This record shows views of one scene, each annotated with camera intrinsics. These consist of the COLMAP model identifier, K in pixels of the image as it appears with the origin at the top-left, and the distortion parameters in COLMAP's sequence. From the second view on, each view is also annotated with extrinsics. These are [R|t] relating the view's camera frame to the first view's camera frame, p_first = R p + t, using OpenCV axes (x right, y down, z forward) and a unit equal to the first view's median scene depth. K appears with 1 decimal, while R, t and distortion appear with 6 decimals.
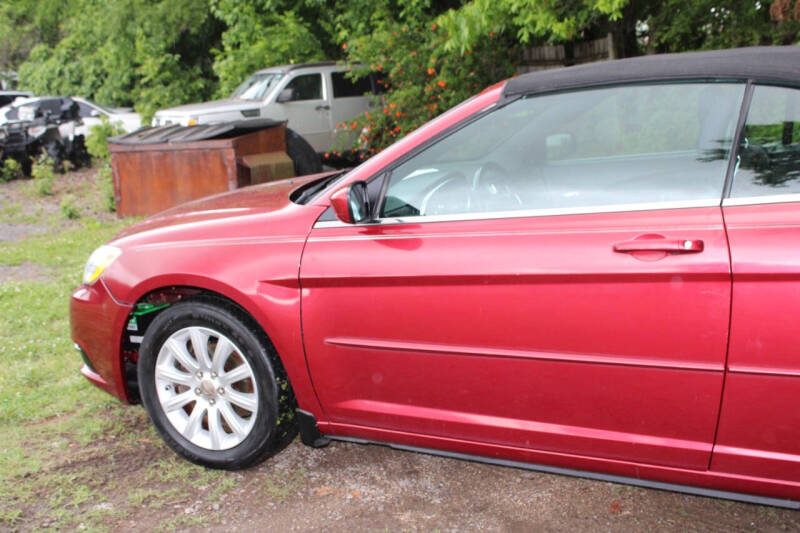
lens RADIAL K [[1012.5, 0, 398.5], [0, 1012.5, 267.1], [0, 0, 1]] dist [-0.094002, 0.000000]
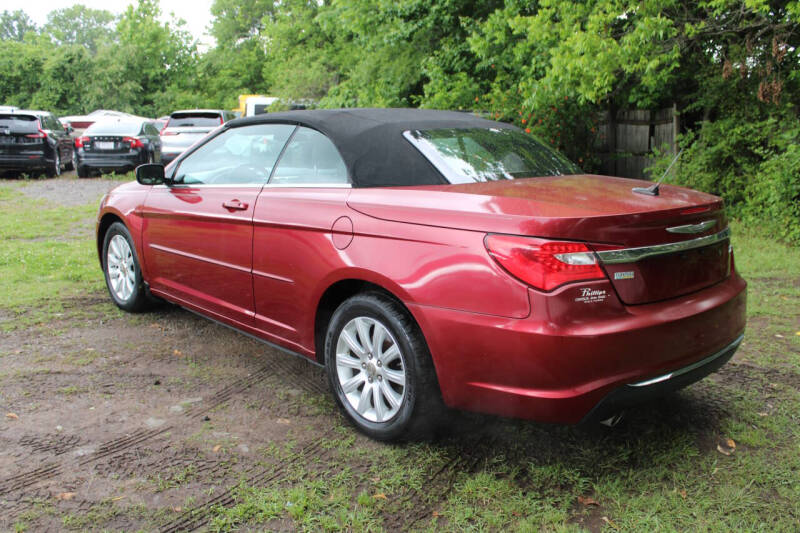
lens RADIAL K [[794.6, 0, 407.6], [0, 794.6, 270.1], [0, 0, 1]] dist [-0.064991, 0.000000]
pose [[0.939427, 0.131210, -0.316639, 0.229335], [-0.130899, 0.991144, 0.022355, 0.005352], [0.316768, 0.020447, 0.948283, -0.073924]]
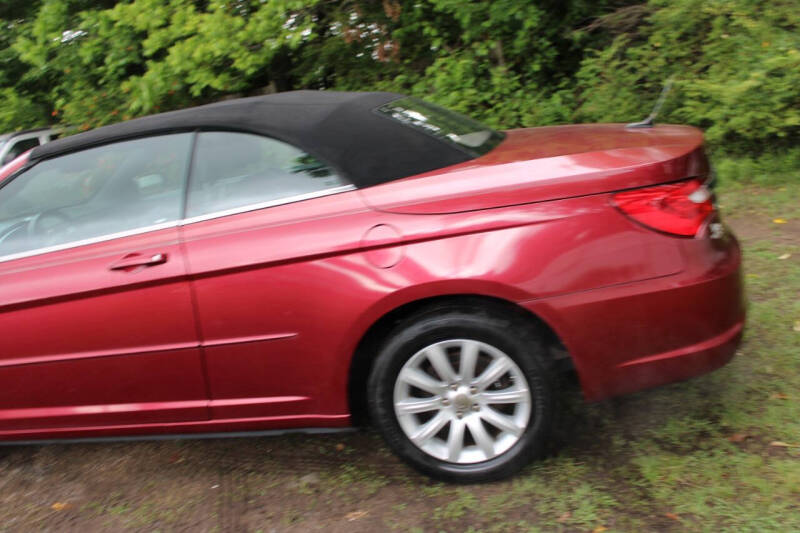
lens RADIAL K [[794.6, 0, 406.1], [0, 794.6, 262.0], [0, 0, 1]] dist [-0.064991, 0.000000]
pose [[0.944160, -0.148364, 0.294194, 0.060950], [0.149226, 0.988608, 0.019649, 0.002563], [-0.293758, 0.025350, 0.955544, -0.021802]]
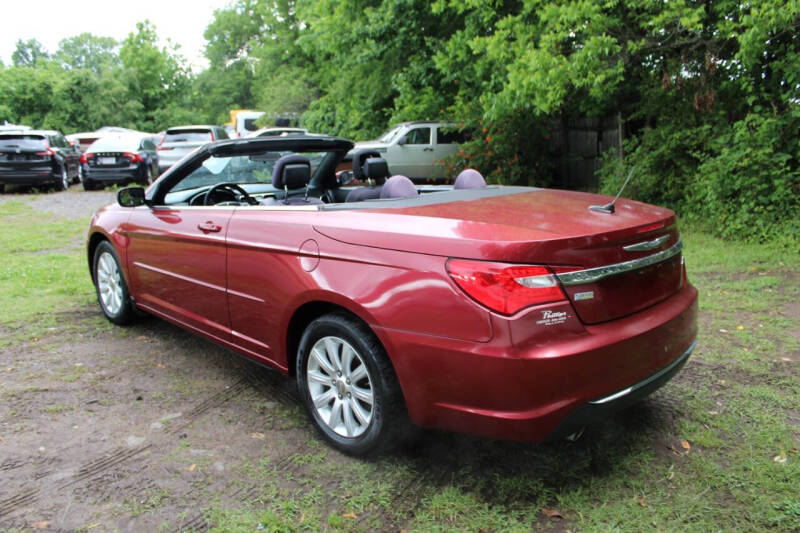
lens RADIAL K [[702.1, 0, 393.5], [0, 702.1, 262.7], [0, 0, 1]] dist [-0.109697, 0.072412]
pose [[0.945463, 0.111999, -0.305869, 0.224450], [-0.109417, 0.993665, 0.025629, -0.005542], [0.306802, 0.009236, 0.951729, -0.049245]]
